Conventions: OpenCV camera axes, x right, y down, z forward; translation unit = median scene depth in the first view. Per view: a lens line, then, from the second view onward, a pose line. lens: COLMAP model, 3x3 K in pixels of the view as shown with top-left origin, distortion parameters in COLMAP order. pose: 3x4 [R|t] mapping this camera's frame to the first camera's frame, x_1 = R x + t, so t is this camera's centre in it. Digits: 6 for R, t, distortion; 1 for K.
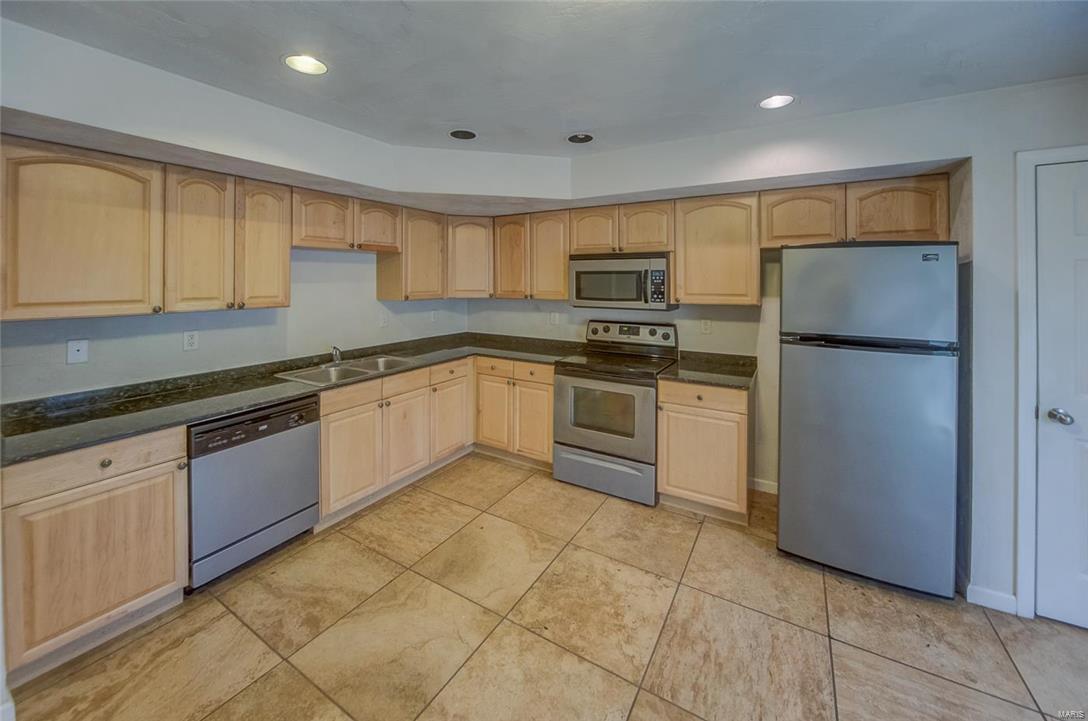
lens RADIAL K [[399.6, 0, 542.2], [0, 399.6, 285.3], [0, 0, 1]] dist [-0.010896, 0.000900]
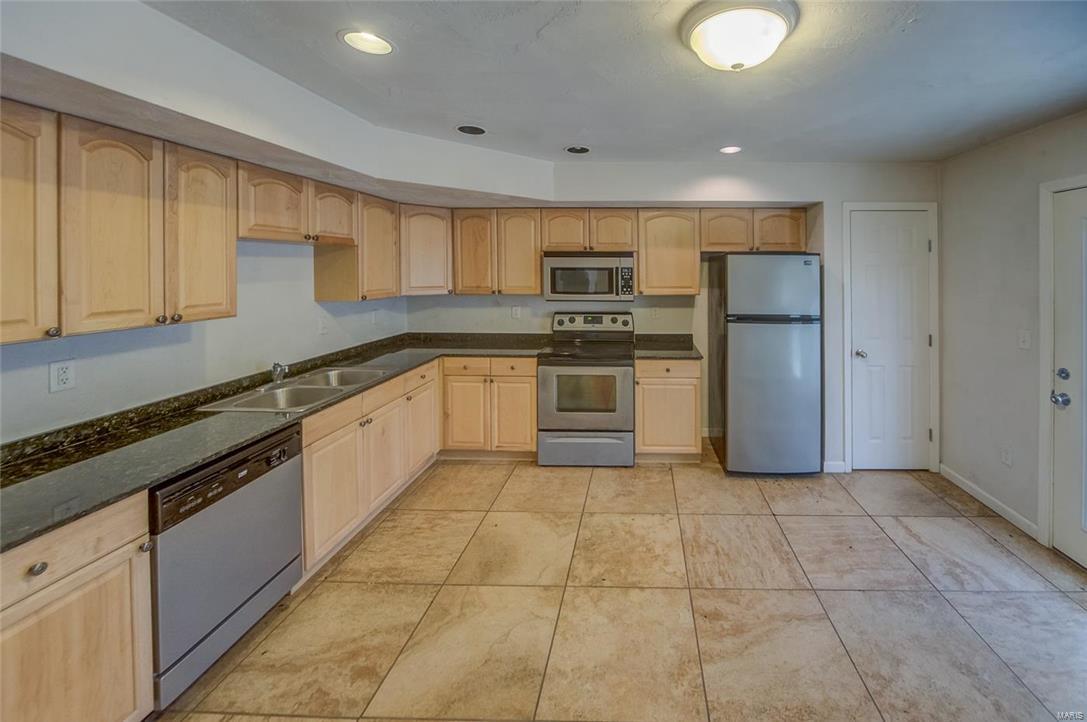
lens RADIAL K [[399.2, 0, 626.1], [0, 399.2, 273.8], [0, 0, 1]] dist [-0.010896, 0.000900]
pose [[0.872604, -0.005664, 0.488396, -0.334557], [0.005405, 0.999984, 0.001940, -0.024636], [-0.488399, 0.000947, 0.872620, -0.033980]]
